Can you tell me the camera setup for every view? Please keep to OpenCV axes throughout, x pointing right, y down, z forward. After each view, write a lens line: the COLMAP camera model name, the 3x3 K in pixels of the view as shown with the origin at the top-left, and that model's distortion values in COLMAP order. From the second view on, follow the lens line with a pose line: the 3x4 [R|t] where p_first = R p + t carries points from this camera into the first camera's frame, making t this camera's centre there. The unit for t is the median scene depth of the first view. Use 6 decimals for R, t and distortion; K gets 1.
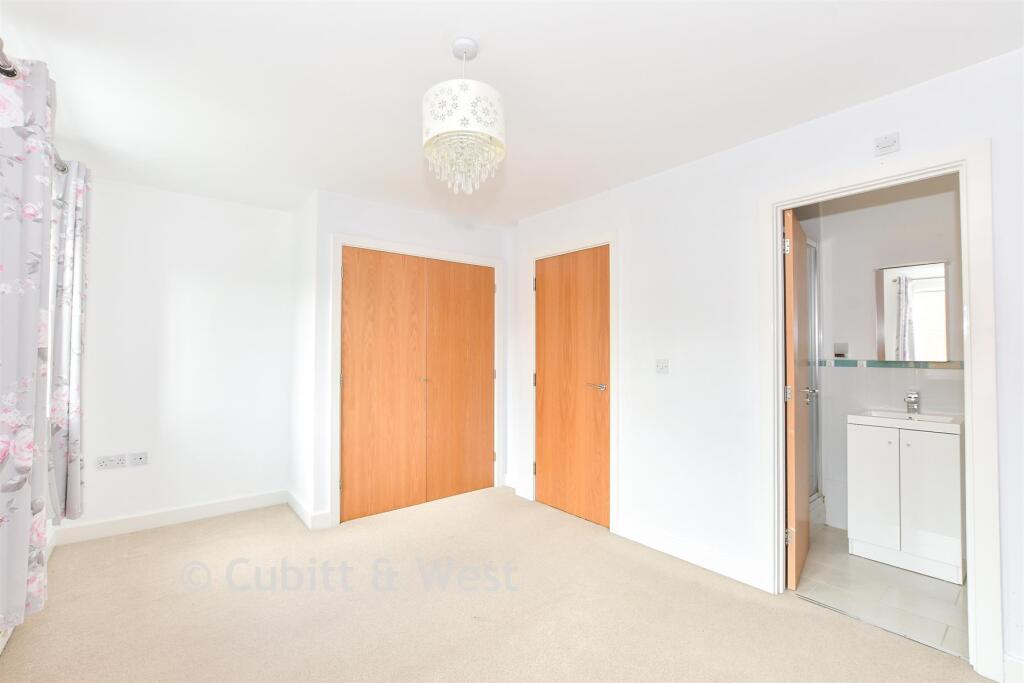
lens RADIAL K [[455.0, 0, 507.7], [0, 455.0, 341.8], [0, 0, 1]] dist [-0.001355, 0.000175]
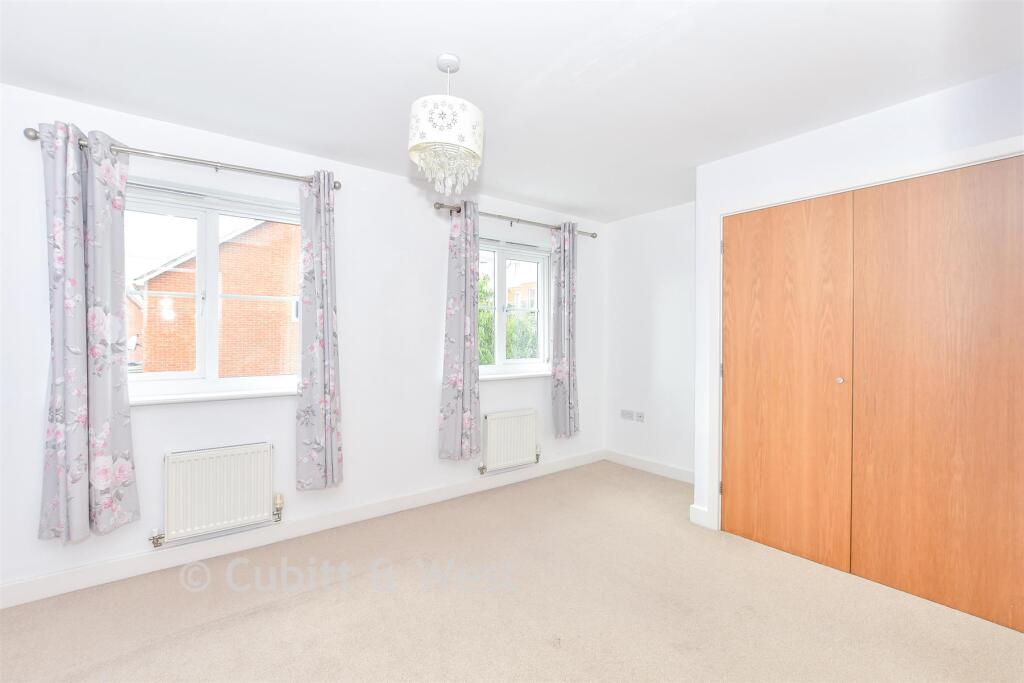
lens RADIAL K [[455.0, 0, 507.7], [0, 455.0, 341.8], [0, 0, 1]] dist [-0.001355, 0.000175]
pose [[-0.021264, 0.008691, -0.999736, 0.523360], [0.016800, 0.999824, 0.008335, 0.014080], [0.999633, -0.016618, -0.021406, 0.599796]]
